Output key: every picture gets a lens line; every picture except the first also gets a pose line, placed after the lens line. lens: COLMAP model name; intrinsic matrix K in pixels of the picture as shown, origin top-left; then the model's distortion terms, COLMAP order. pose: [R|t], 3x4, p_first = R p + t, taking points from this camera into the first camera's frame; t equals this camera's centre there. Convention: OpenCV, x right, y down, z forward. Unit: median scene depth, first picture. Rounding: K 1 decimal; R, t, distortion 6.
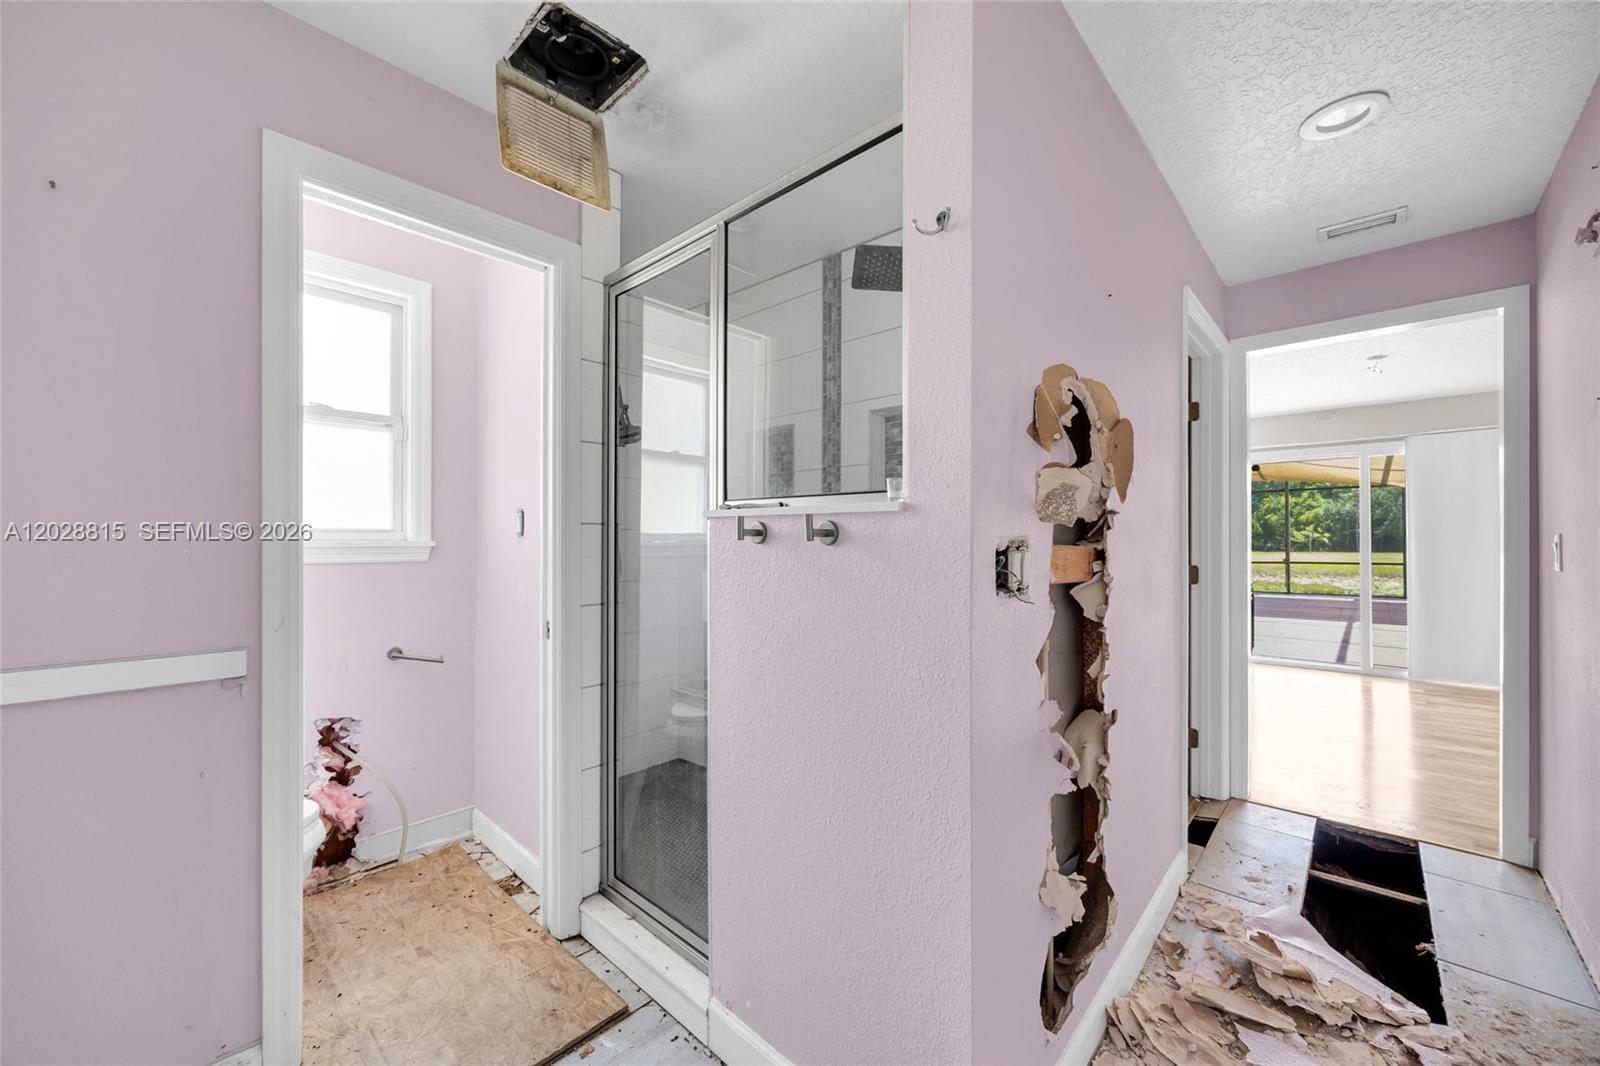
lens RADIAL K [[618.1, 0, 806.7], [0, 618.1, 538.2], [0, 0, 1]] dist [-0.002271, 0.000006]
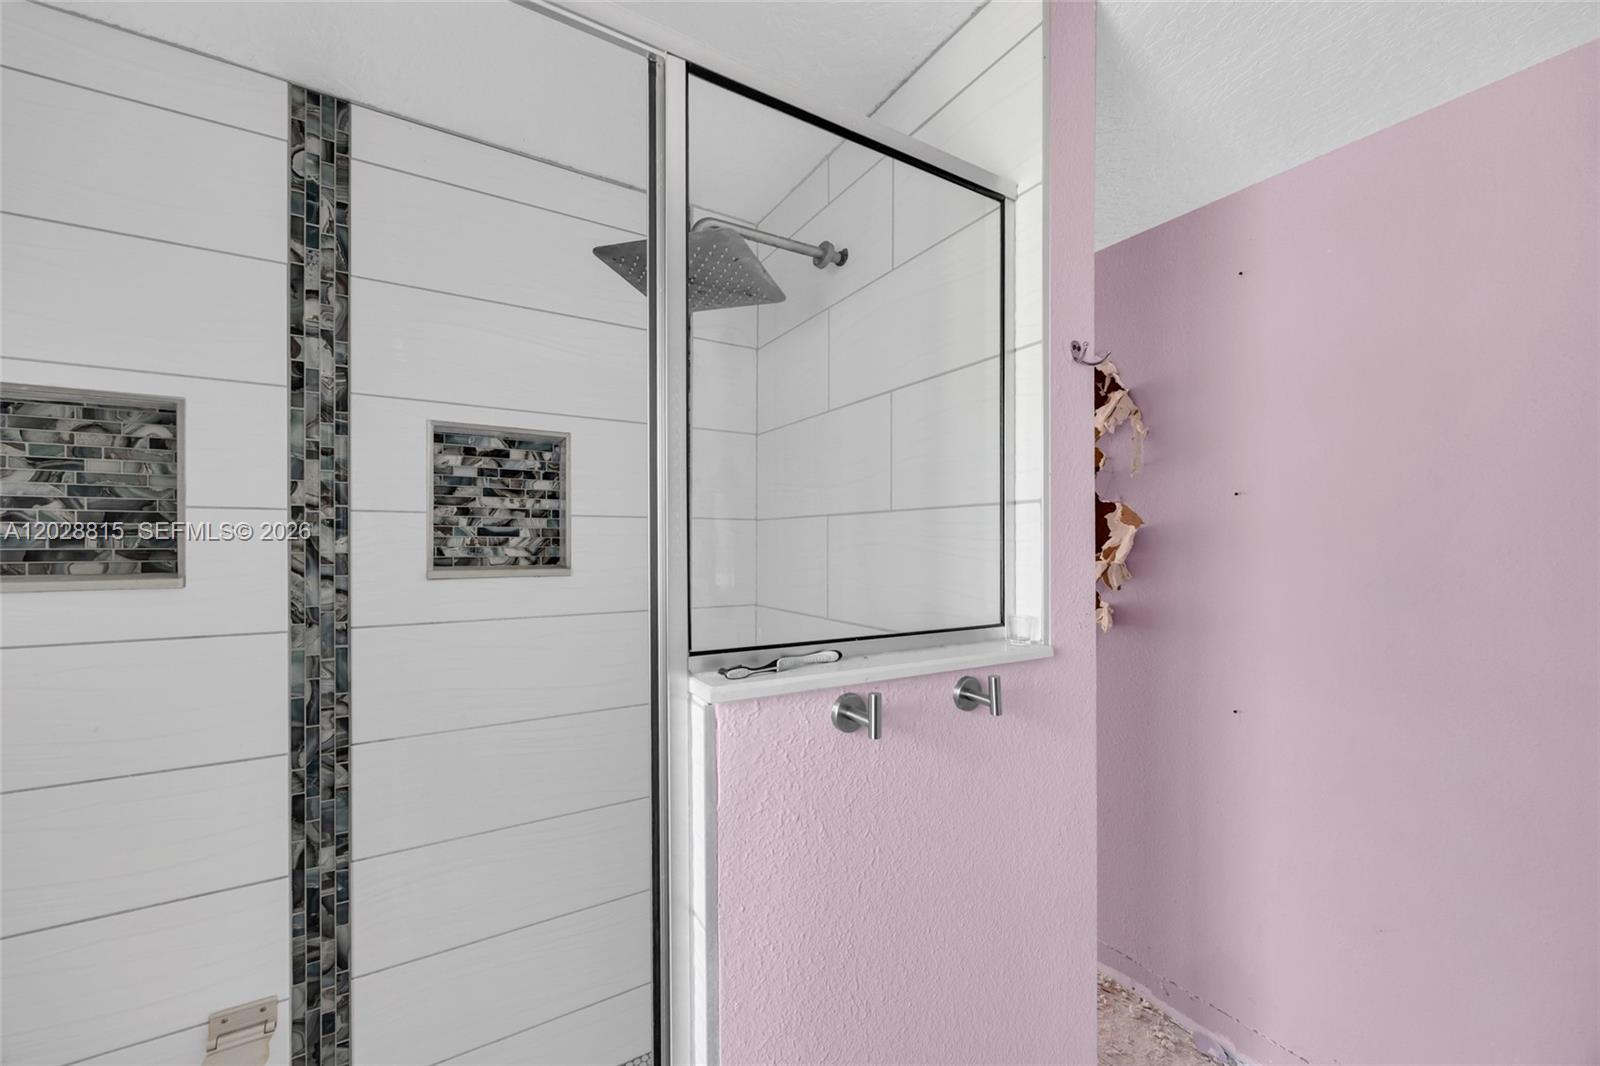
lens RADIAL K [[618.1, 0, 806.7], [0, 618.1, 538.2], [0, 0, 1]] dist [-0.002271, 0.000006]
pose [[0.265542, -0.001773, 0.964098, -0.343593], [-0.002489, 0.999994, 0.002525, -0.092796], [-0.964096, -0.003070, 0.265535, 0.478385]]
